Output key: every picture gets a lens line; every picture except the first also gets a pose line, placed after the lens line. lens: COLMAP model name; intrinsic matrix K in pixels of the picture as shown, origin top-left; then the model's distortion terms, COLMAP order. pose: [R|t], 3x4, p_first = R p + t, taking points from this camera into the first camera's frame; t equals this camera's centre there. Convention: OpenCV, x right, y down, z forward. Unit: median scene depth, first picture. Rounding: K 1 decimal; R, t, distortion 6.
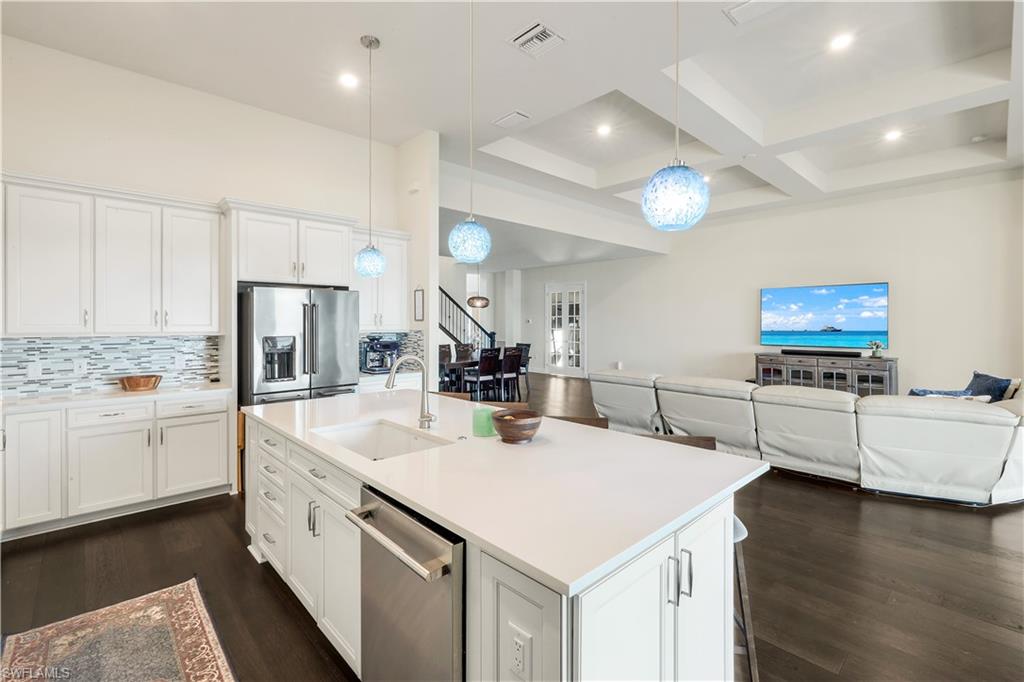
lens RADIAL K [[458.9, 0, 514.6], [0, 458.9, 308.9], [0, 0, 1]] dist [0.001877, 0.000087]
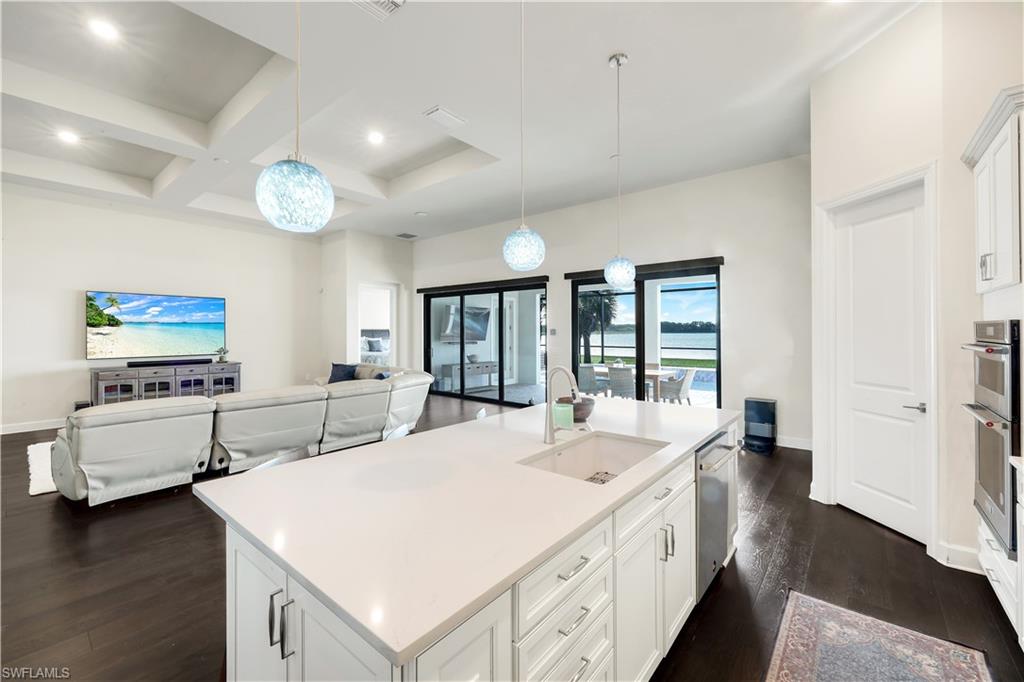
lens RADIAL K [[419.0, 0, 510.8], [0, 419.0, 334.7], [0, 0, 1]] dist [-0.000745, -0.000193]
pose [[-0.117498, -0.006831, 0.993050, -0.336869], [-0.028181, 0.999597, 0.003542, 0.011889], [-0.992673, -0.027569, -0.117643, 0.386640]]
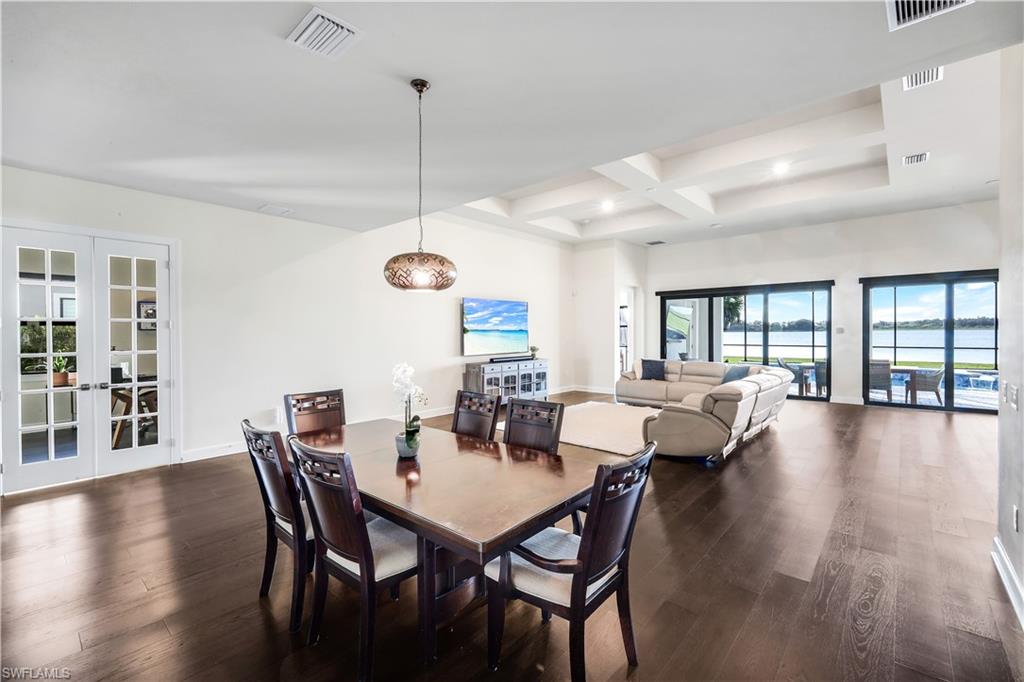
lens RADIAL K [[443.3, 0, 514.2], [0, 443.3, 336.5], [0, 0, 1]] dist [0.000708, 0.000013]
pose [[-0.093724, -0.010663, 0.995541, -0.450496], [-0.023308, 0.999692, 0.008513, 0.031371], [-0.995325, -0.022407, -0.093944, 1.128338]]
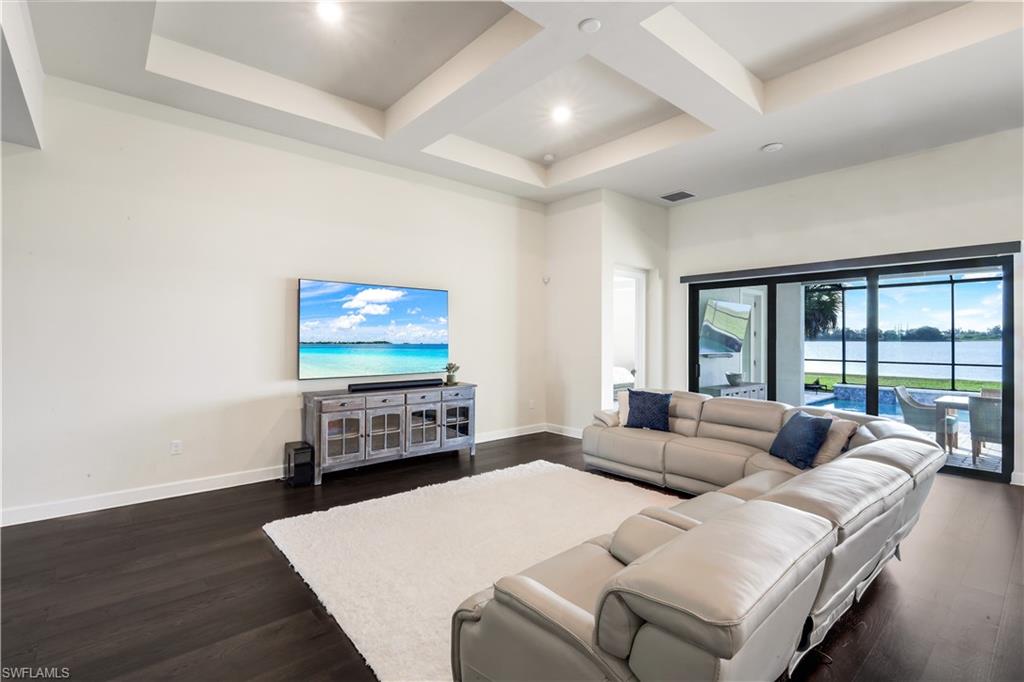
lens RADIAL K [[473.5, 0, 512.0], [0, 473.5, 341.0], [0, 0, 1]] dist [-0.003835, -0.000609]
pose [[0.047061, -0.005115, 0.998879, -0.023166], [-0.032432, 0.999452, 0.006646, 0.022473], [-0.998365, -0.032708, 0.046869, 0.824086]]
